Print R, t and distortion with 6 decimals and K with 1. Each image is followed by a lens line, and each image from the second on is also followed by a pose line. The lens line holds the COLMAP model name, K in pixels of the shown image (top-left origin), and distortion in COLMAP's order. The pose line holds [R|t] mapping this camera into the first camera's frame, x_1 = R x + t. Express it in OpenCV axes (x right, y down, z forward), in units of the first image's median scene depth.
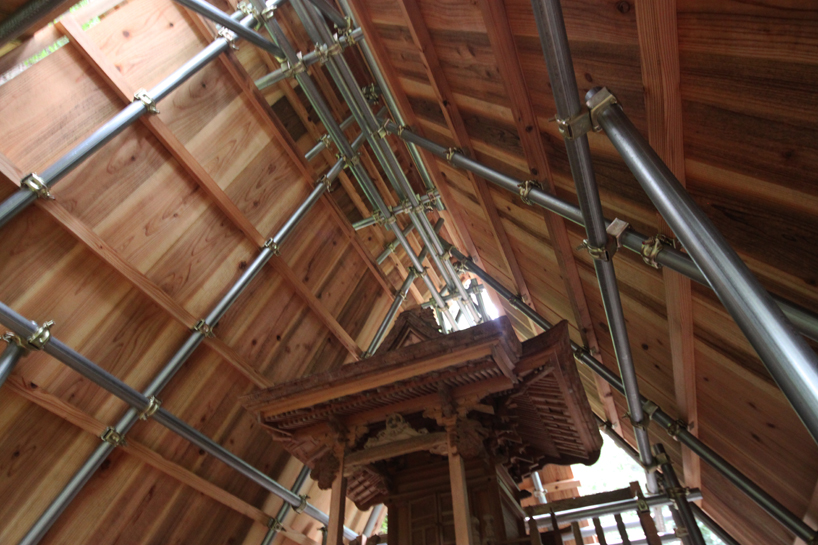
lens RADIAL K [[459.0, 0, 410.9], [0, 459.0, 277.0], [0, 0, 1]] dist [0.039425, -0.039862]
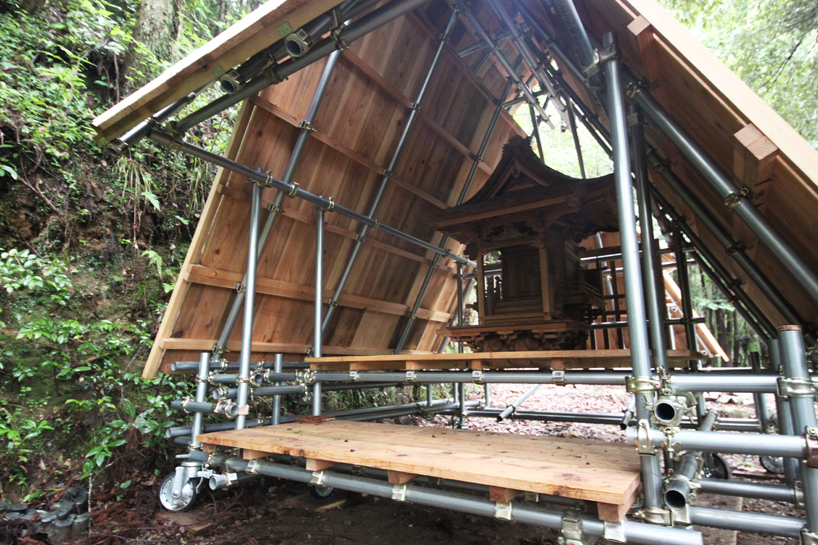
lens RADIAL K [[459.0, 0, 410.9], [0, 459.0, 277.0], [0, 0, 1]] dist [0.039425, -0.039862]
pose [[0.986014, -0.017620, -0.165729, -0.101216], [0.111300, 0.809775, 0.576088, -0.529543], [0.124052, -0.586477, 0.800410, -0.528525]]
